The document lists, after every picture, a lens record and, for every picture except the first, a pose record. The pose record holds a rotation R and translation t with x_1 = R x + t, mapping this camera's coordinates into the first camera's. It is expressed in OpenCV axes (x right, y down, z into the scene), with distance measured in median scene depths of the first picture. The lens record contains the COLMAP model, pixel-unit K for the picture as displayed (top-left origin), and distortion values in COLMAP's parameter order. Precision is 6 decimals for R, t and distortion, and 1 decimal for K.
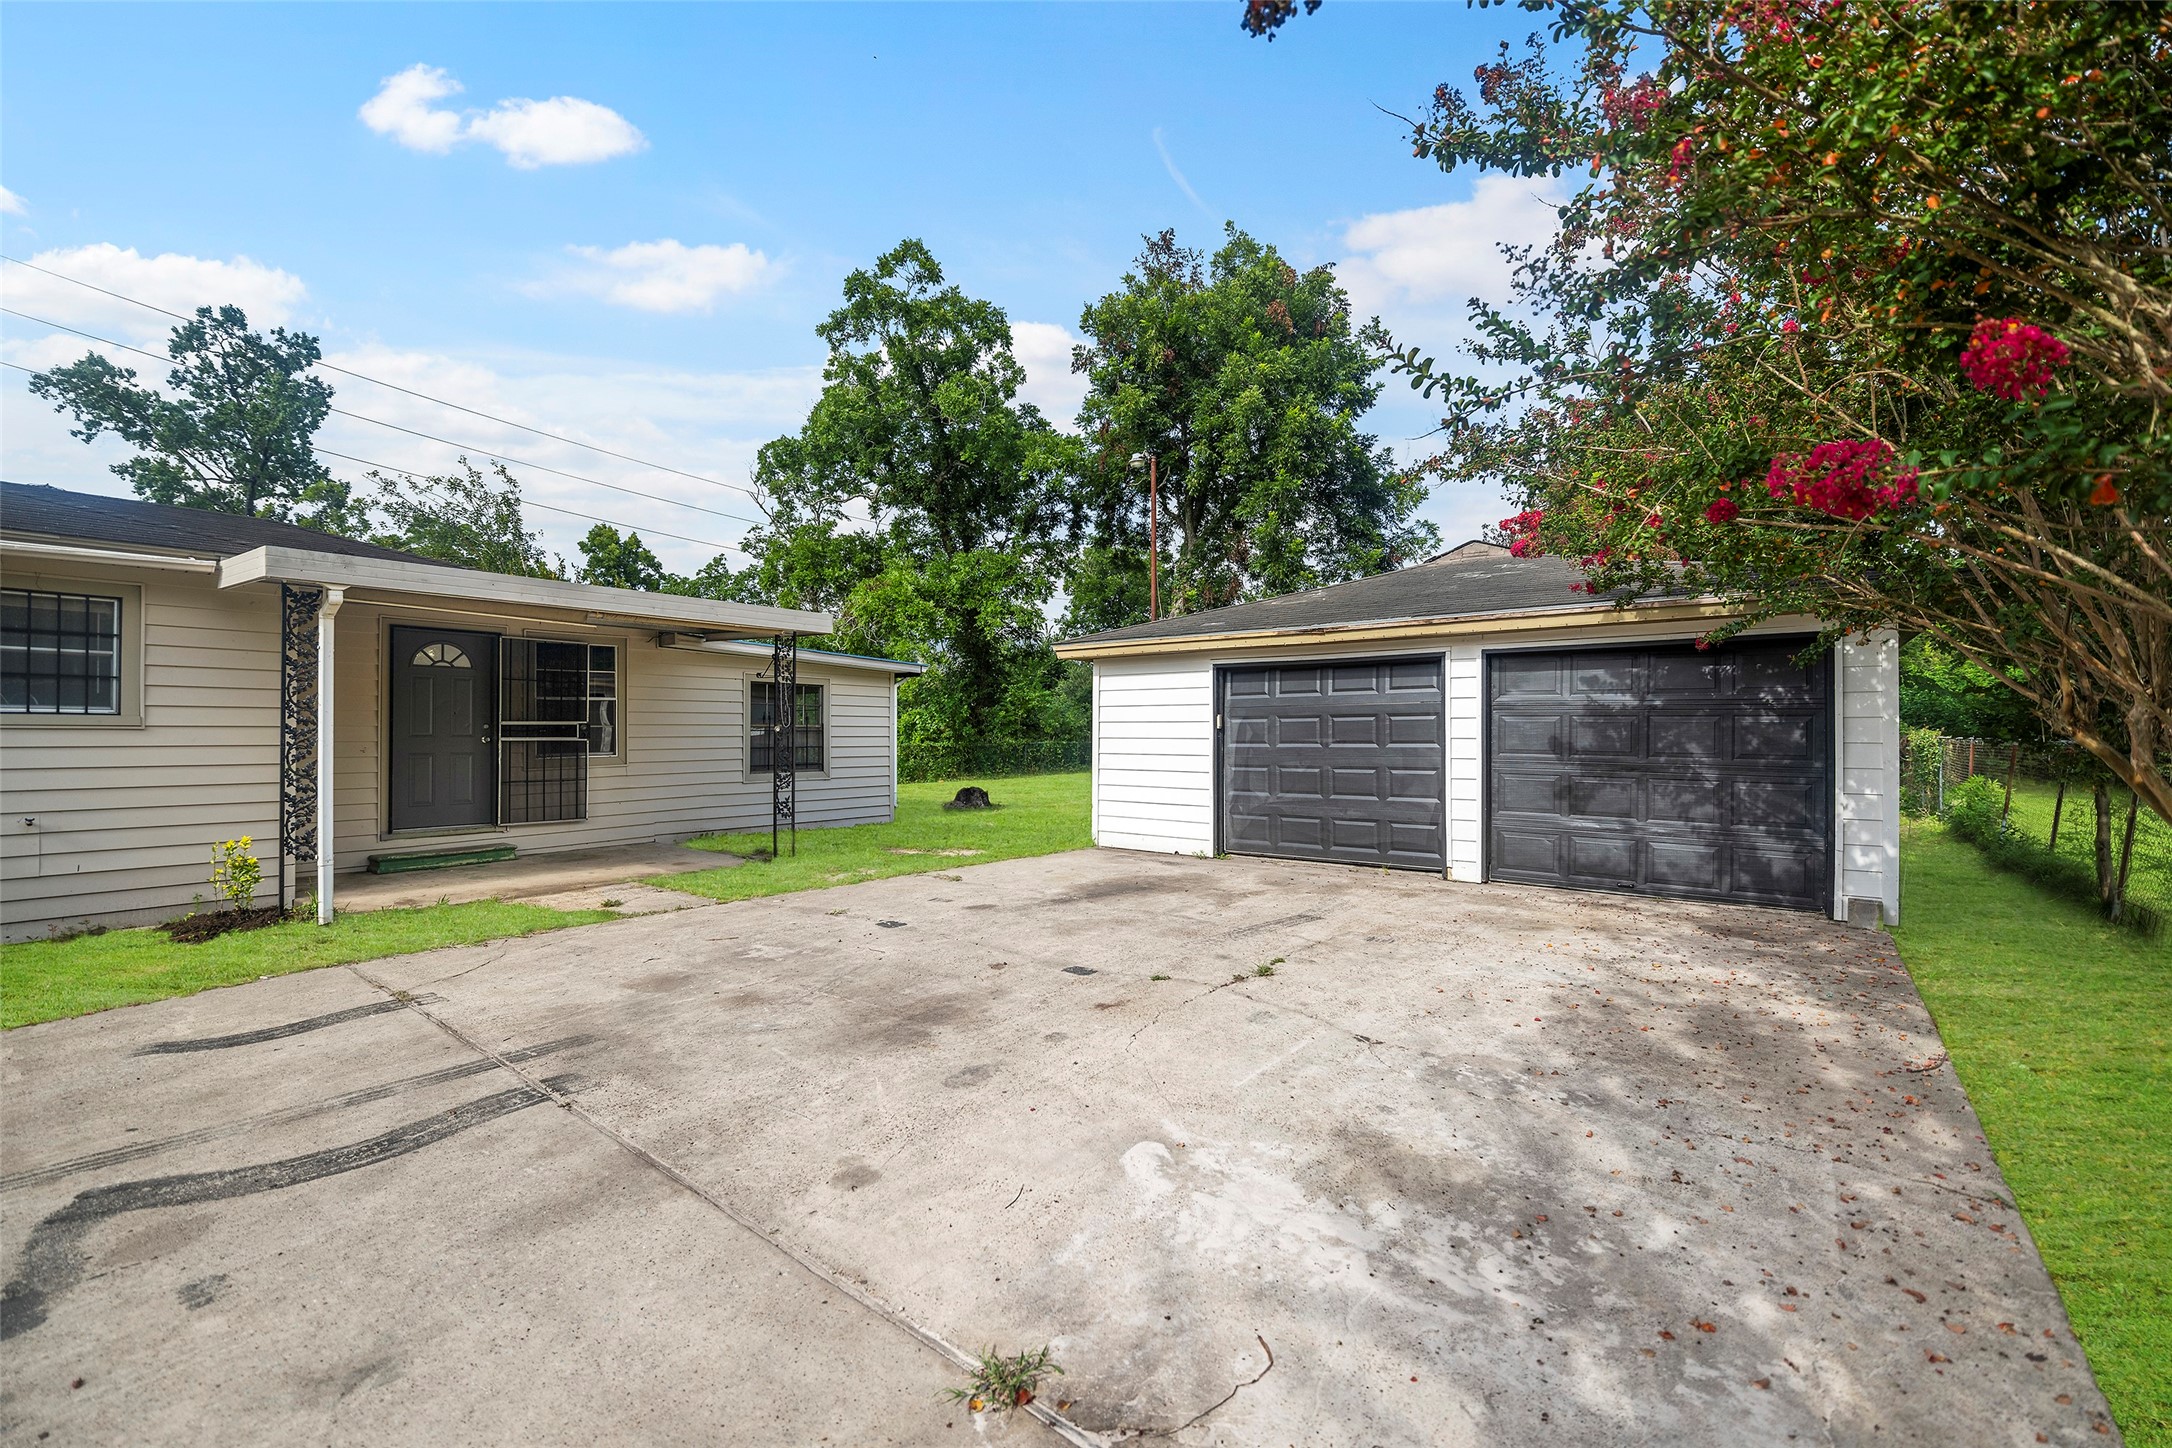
lens RADIAL K [[899.3, 0, 1079.4], [0, 899.3, 729.5], [0, 0, 1]] dist [-0.002741, -0.000561]
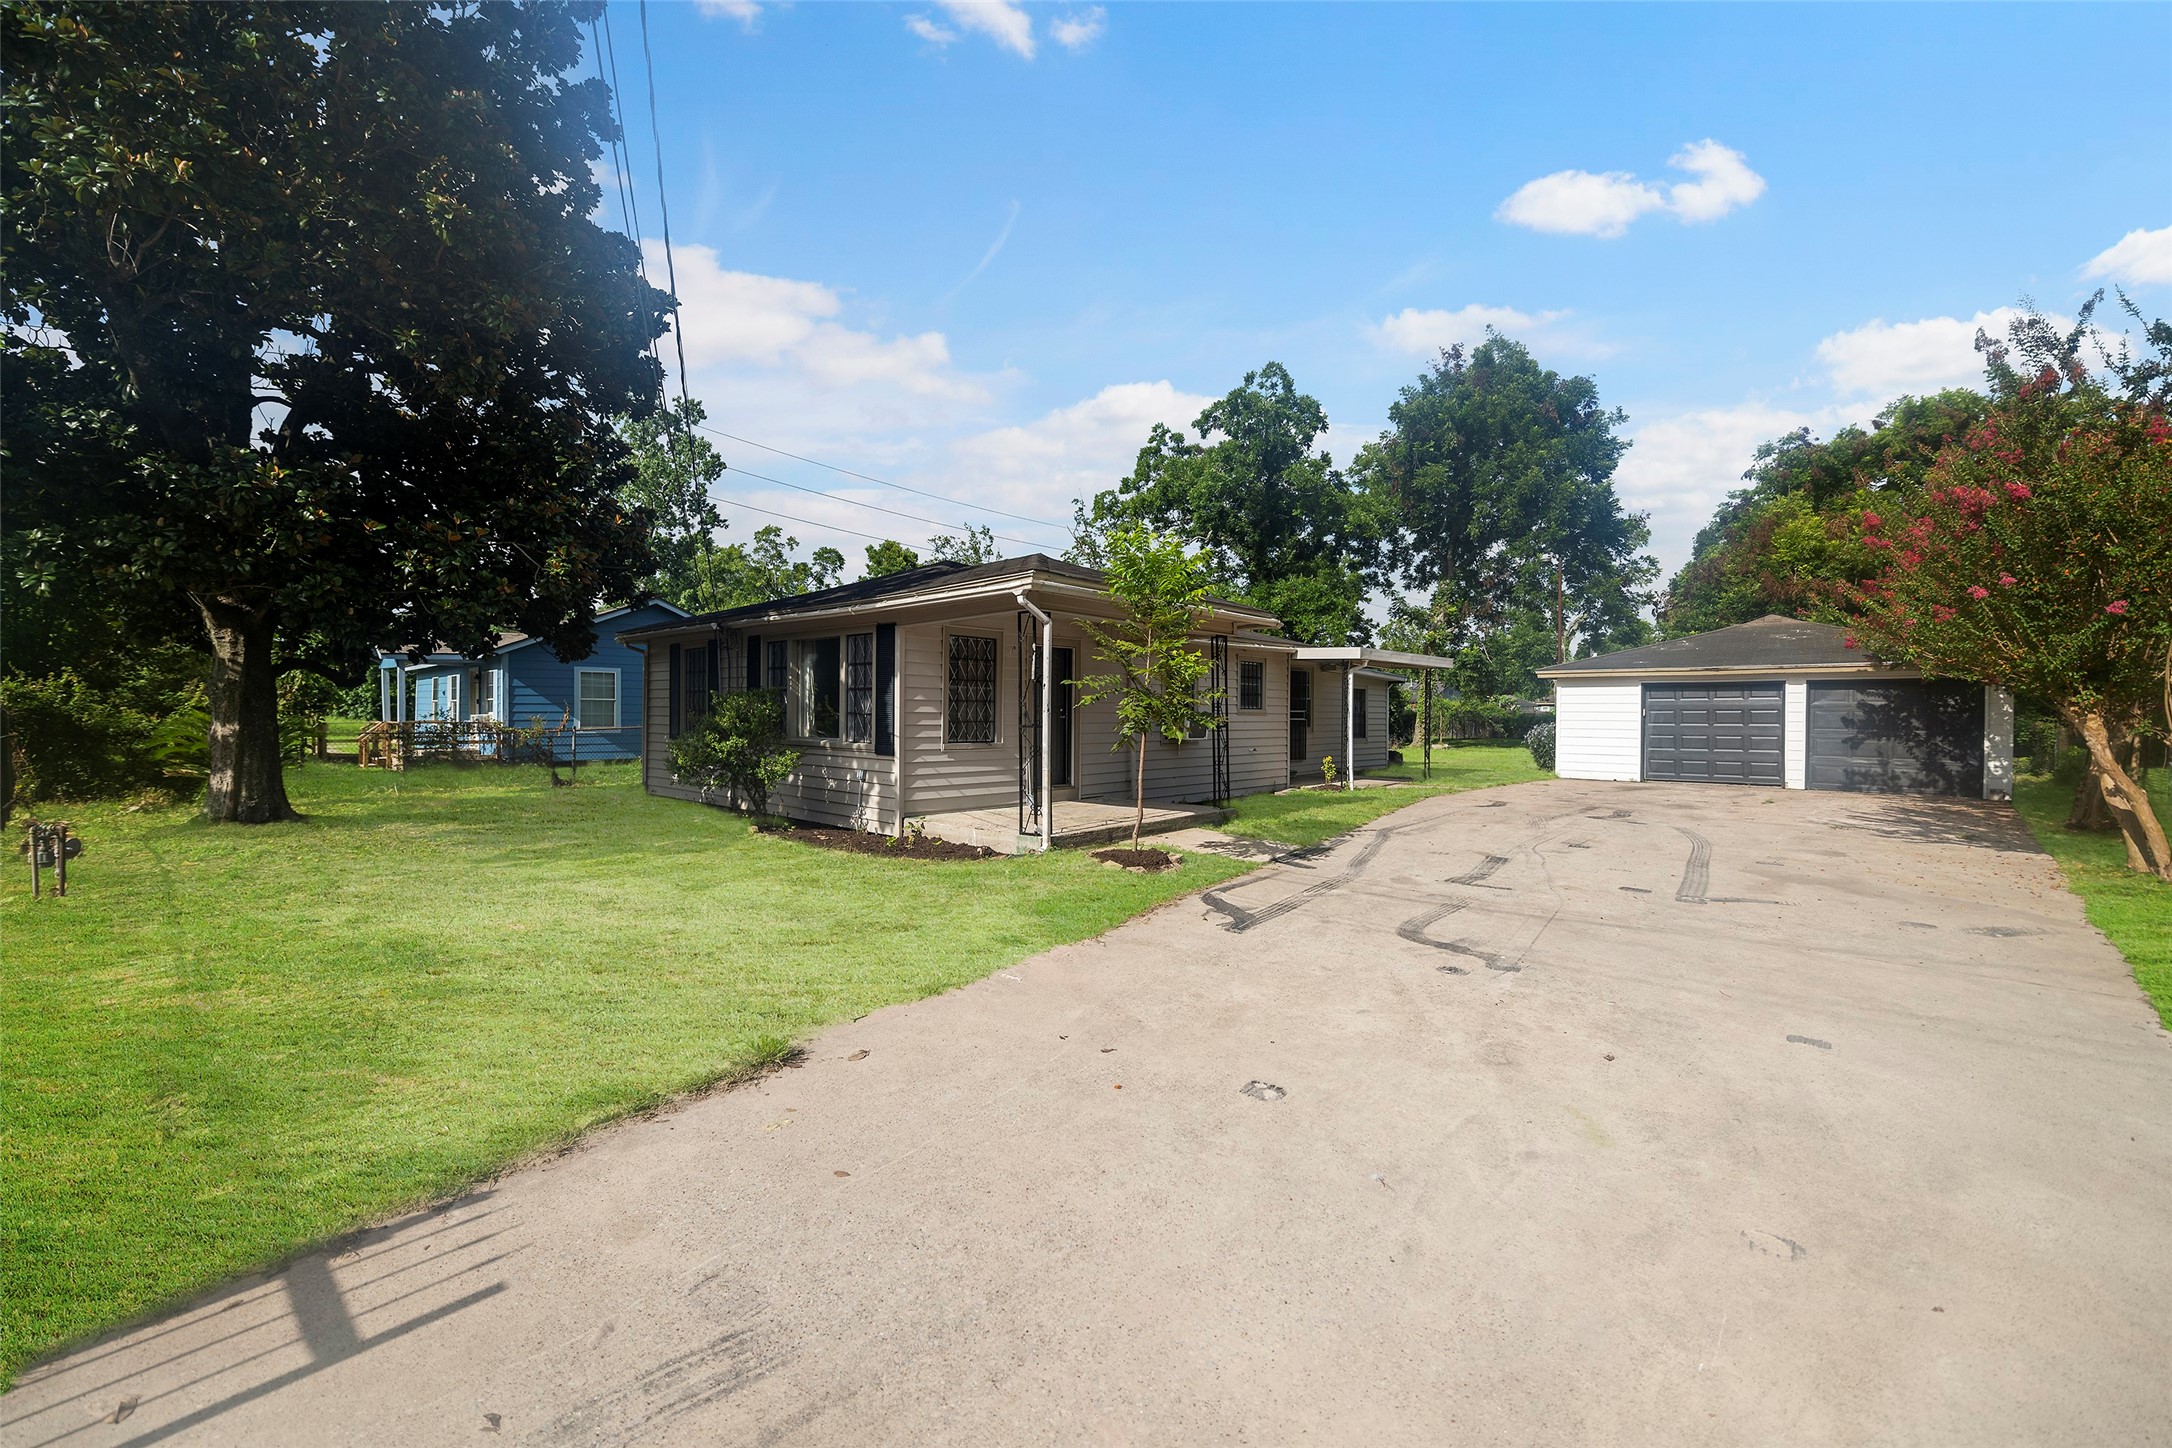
lens RADIAL K [[899.3, 0, 1094.7], [0, 899.3, 719.8], [0, 0, 1]] dist [-0.002741, -0.000561]
pose [[0.996776, 0.005610, -0.080037, -0.877999], [-0.004884, 0.999945, 0.009275, -0.005055], [0.080084, -0.008854, 0.996749, -1.040129]]
